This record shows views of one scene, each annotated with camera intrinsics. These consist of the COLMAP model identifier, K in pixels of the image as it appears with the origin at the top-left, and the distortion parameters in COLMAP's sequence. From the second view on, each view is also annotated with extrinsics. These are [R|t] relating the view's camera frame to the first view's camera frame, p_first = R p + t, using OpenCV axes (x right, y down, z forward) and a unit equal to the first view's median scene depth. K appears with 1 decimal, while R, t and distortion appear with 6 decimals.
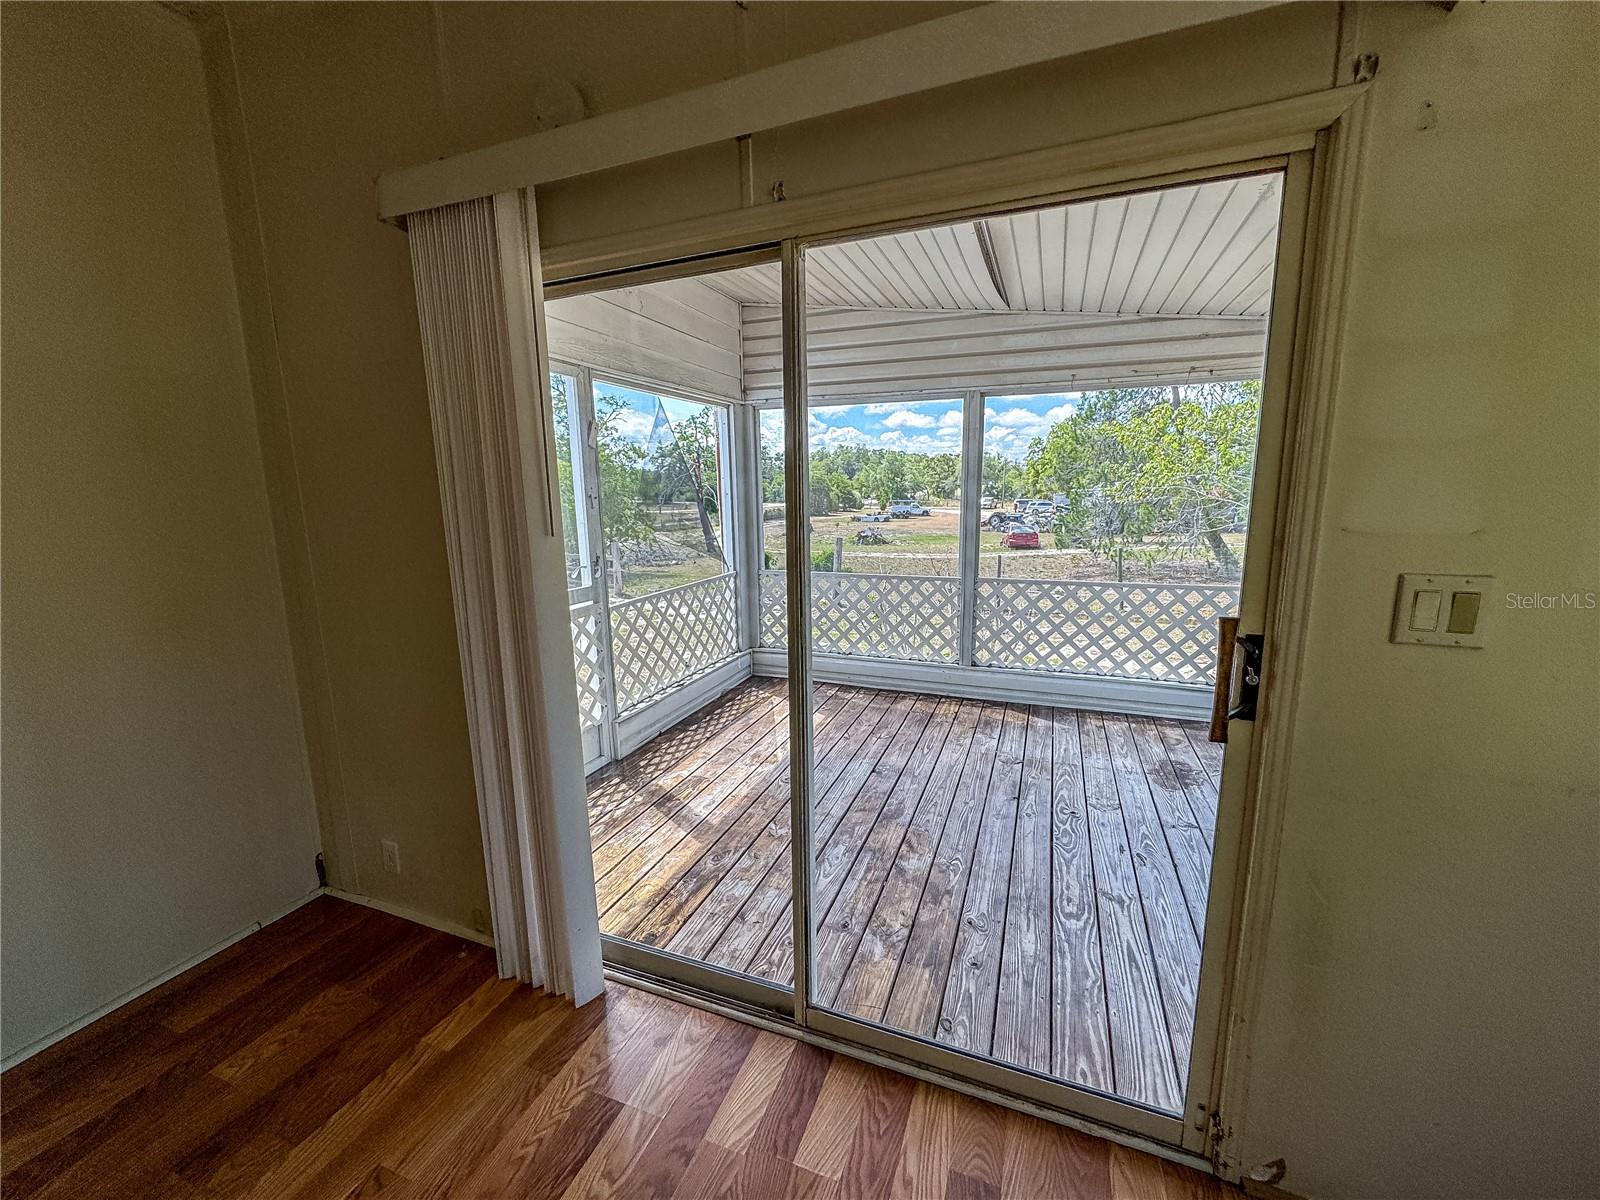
lens RADIAL K [[635.4, 0, 803.1], [0, 635.4, 601.2], [0, 0, 1]] dist [-0.002118, 0.000396]
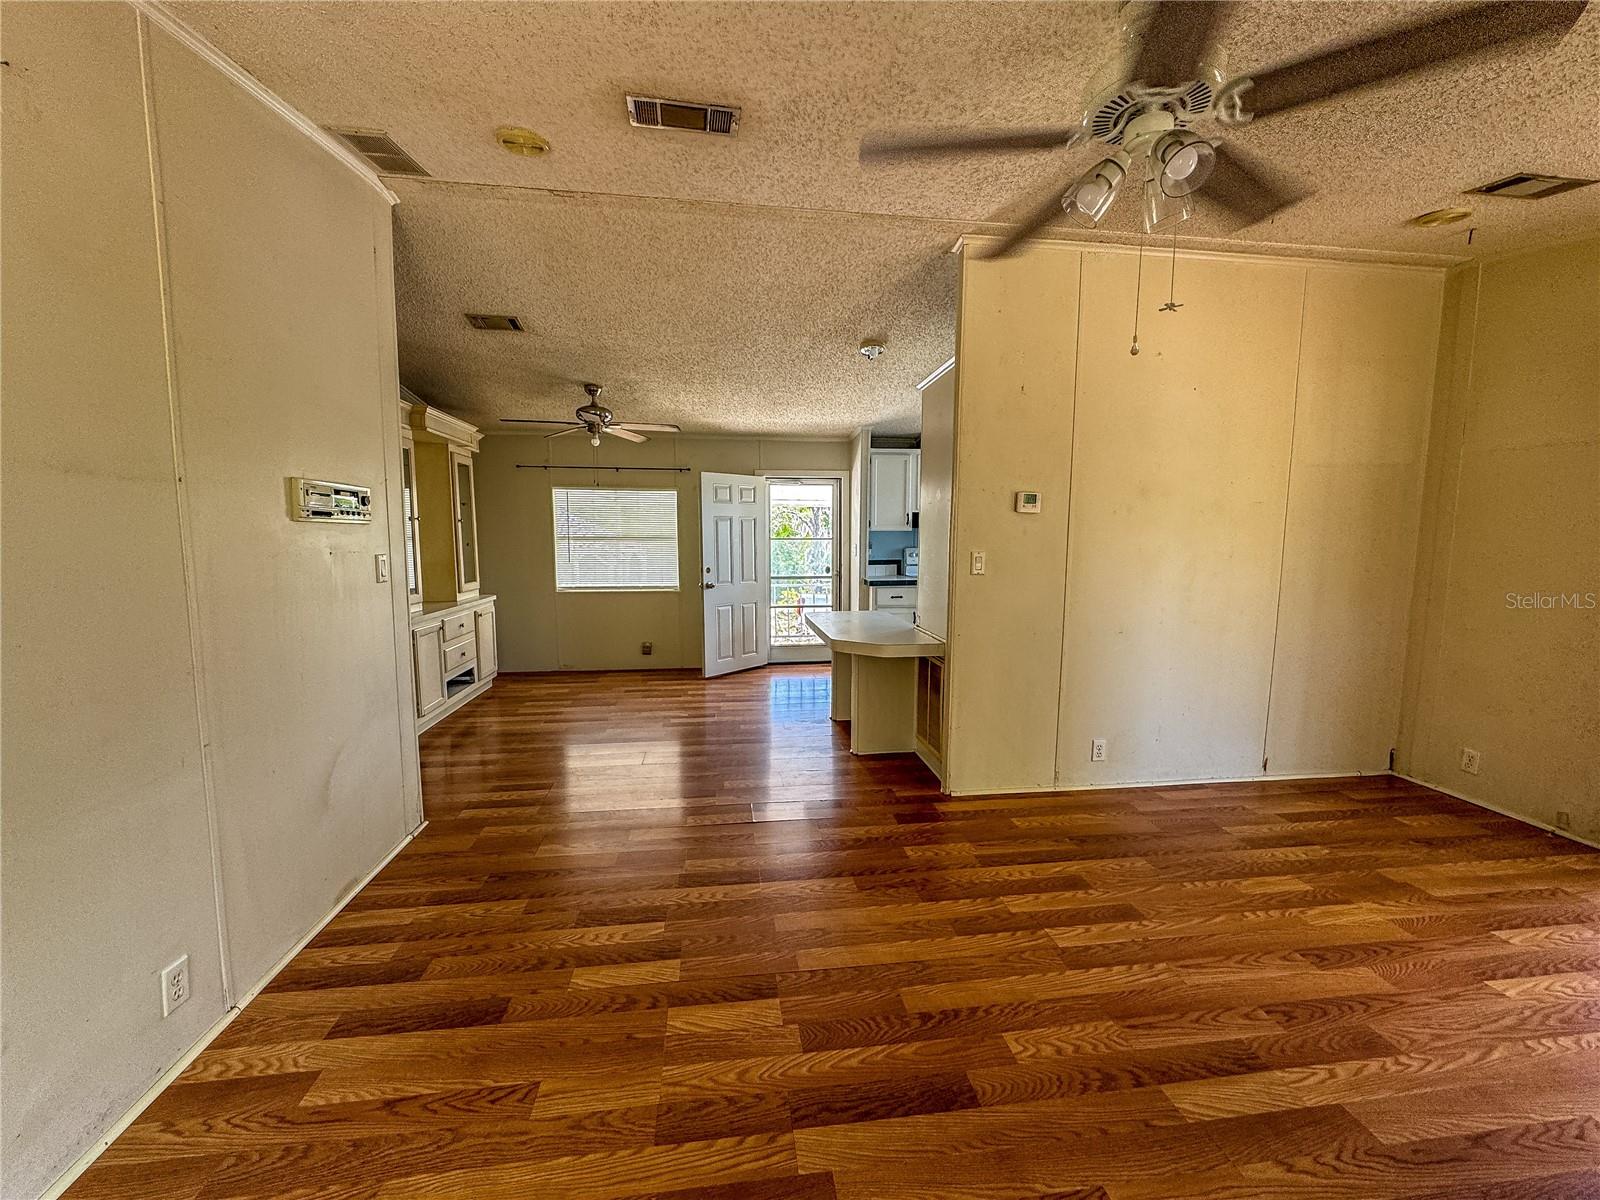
lens RADIAL K [[635.4, 0, 796.6], [0, 635.4, 601.2], [0, 0, 1]] dist [-0.002118, 0.000396]
pose [[0.483234, 0.107120, -0.868913, -0.082529], [-0.161921, 0.986300, 0.031542, 0.134602], [0.860387, 0.125453, 0.493959, -0.686222]]
